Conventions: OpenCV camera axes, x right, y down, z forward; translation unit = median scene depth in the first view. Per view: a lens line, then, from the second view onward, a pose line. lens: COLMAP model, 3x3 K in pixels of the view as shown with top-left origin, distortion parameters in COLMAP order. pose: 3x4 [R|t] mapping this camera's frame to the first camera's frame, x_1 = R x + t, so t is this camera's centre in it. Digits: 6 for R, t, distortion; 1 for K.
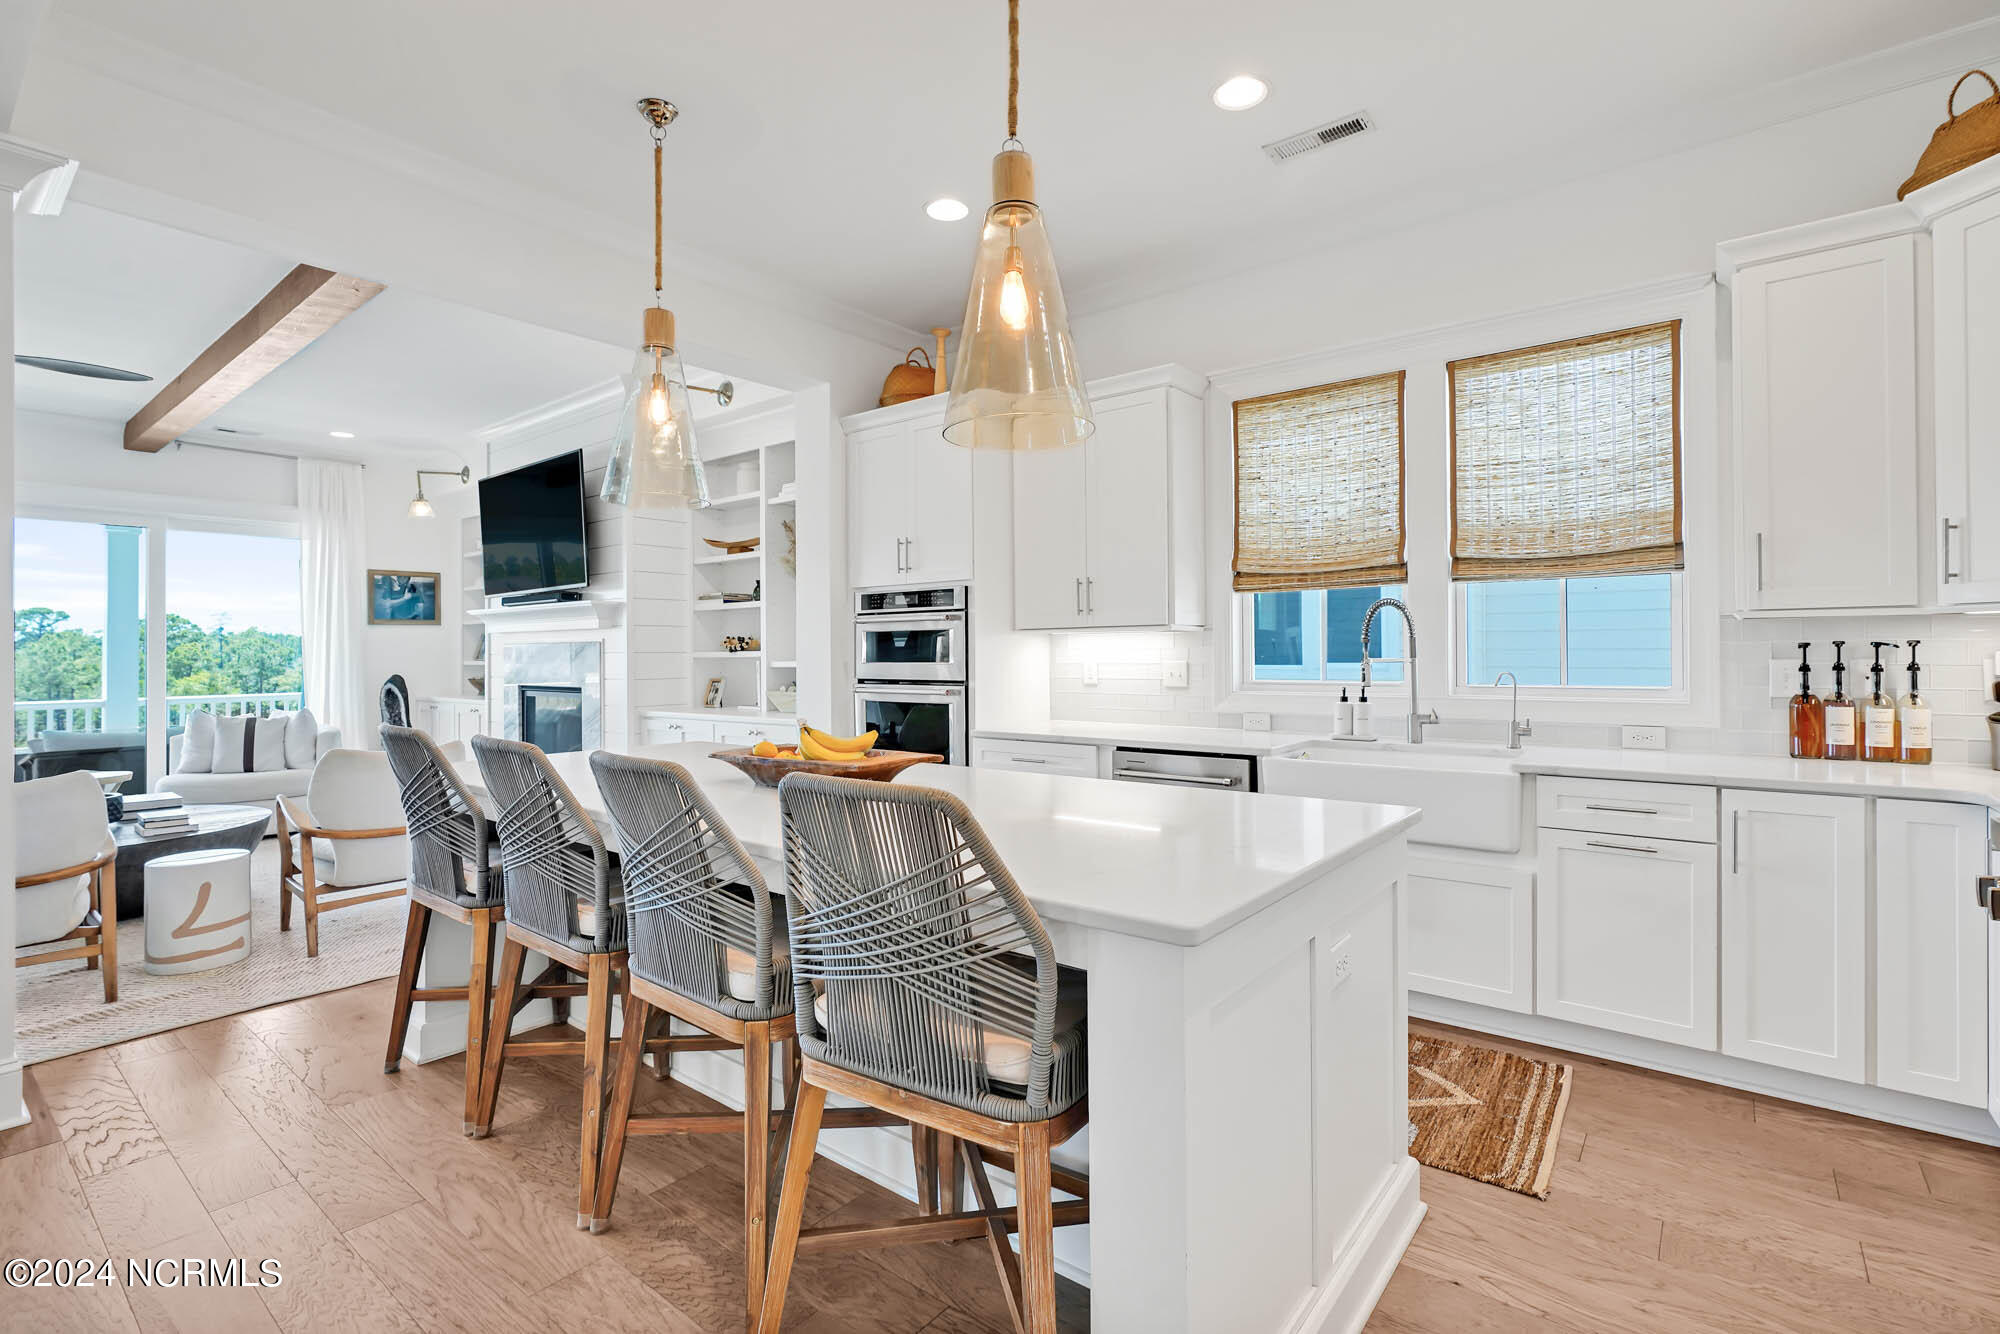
lens RADIAL K [[914.2, 0, 997.7], [0, 914.2, 652.2], [0, 0, 1]] dist [-0.021839, 0.010730]
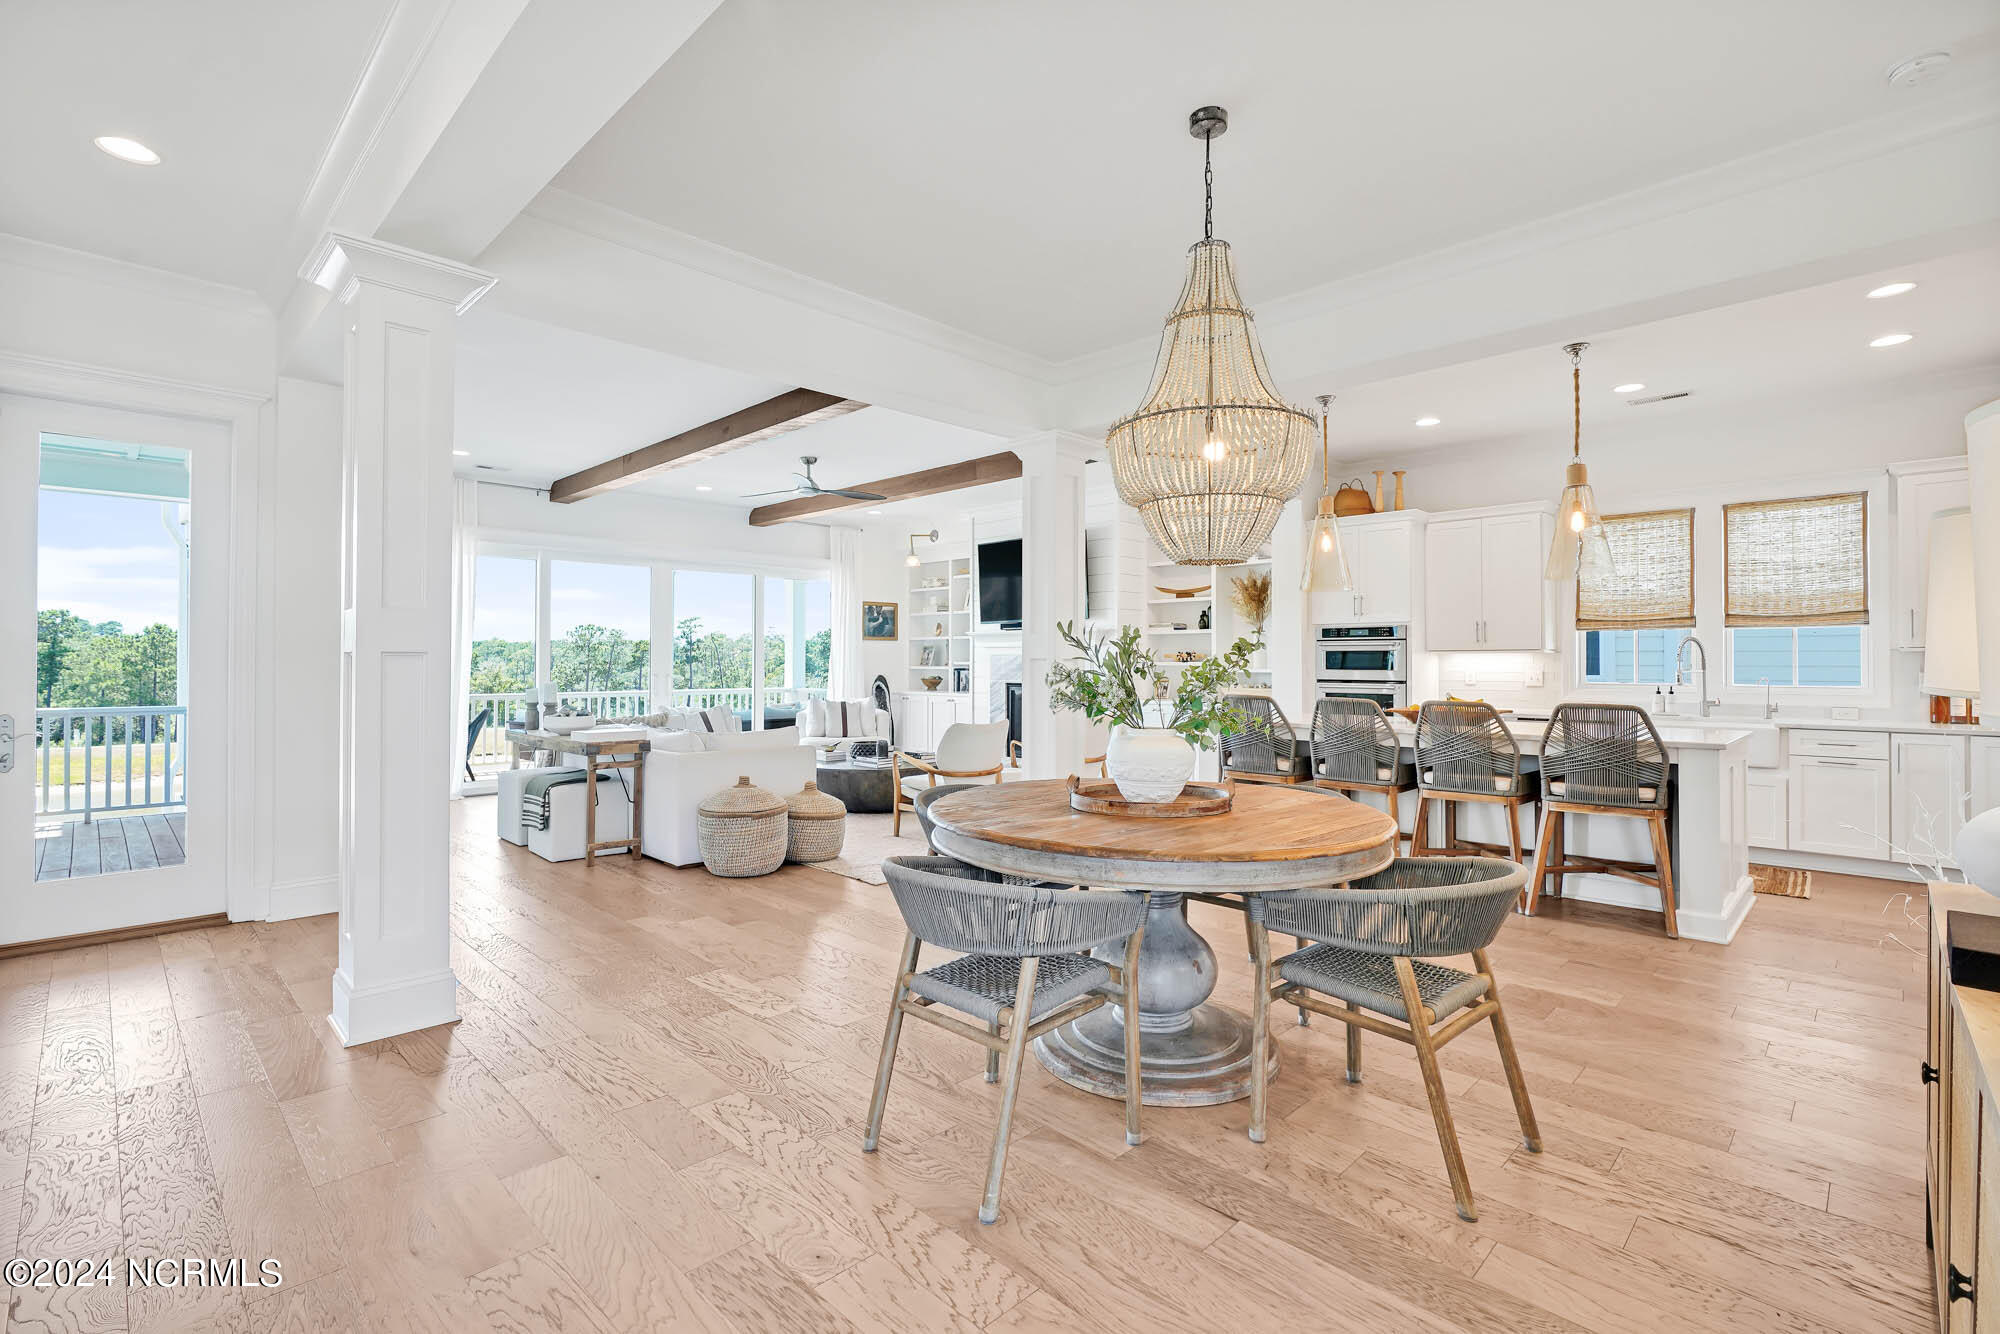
lens RADIAL K [[914.2, 0, 997.7], [0, 914.2, 652.2], [0, 0, 1]] dist [-0.021839, 0.010730]
pose [[0.994071, 0.008165, -0.108423, -0.574391], [-0.009293, 0.999908, -0.009900, 0.001627], [0.108332, 0.010849, 0.994056, -0.727922]]
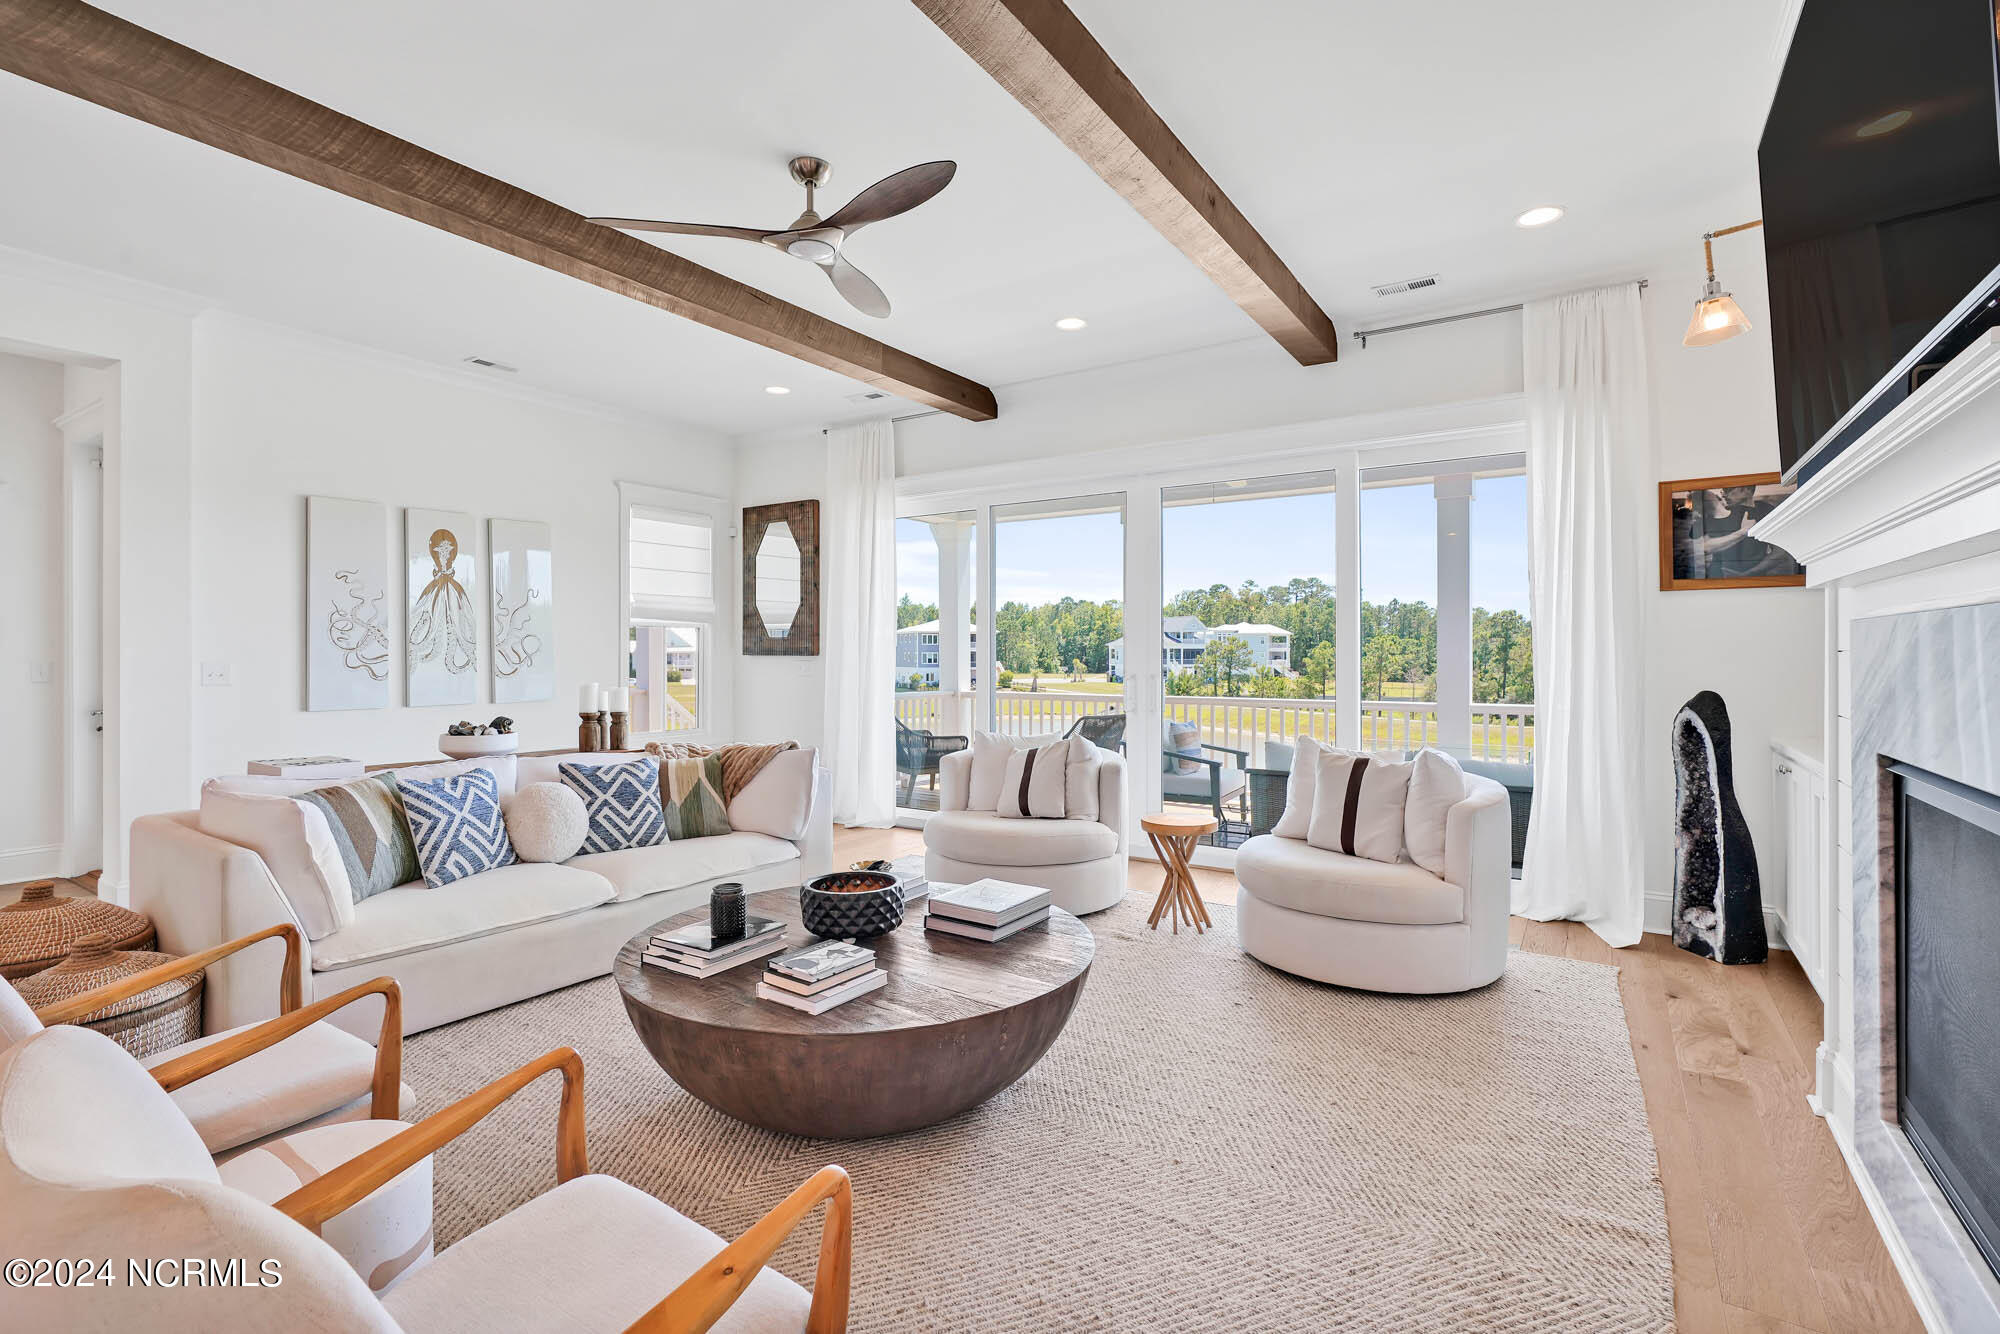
lens RADIAL K [[914.2, 0, 997.7], [0, 914.2, 652.2], [0, 0, 1]] dist [-0.021839, 0.010730]
pose [[0.085252, 0.005707, -0.996343, -0.387288], [0.001643, 0.999981, 0.005868, 0.000484], [0.996358, -0.002137, 0.085241, 1.040065]]
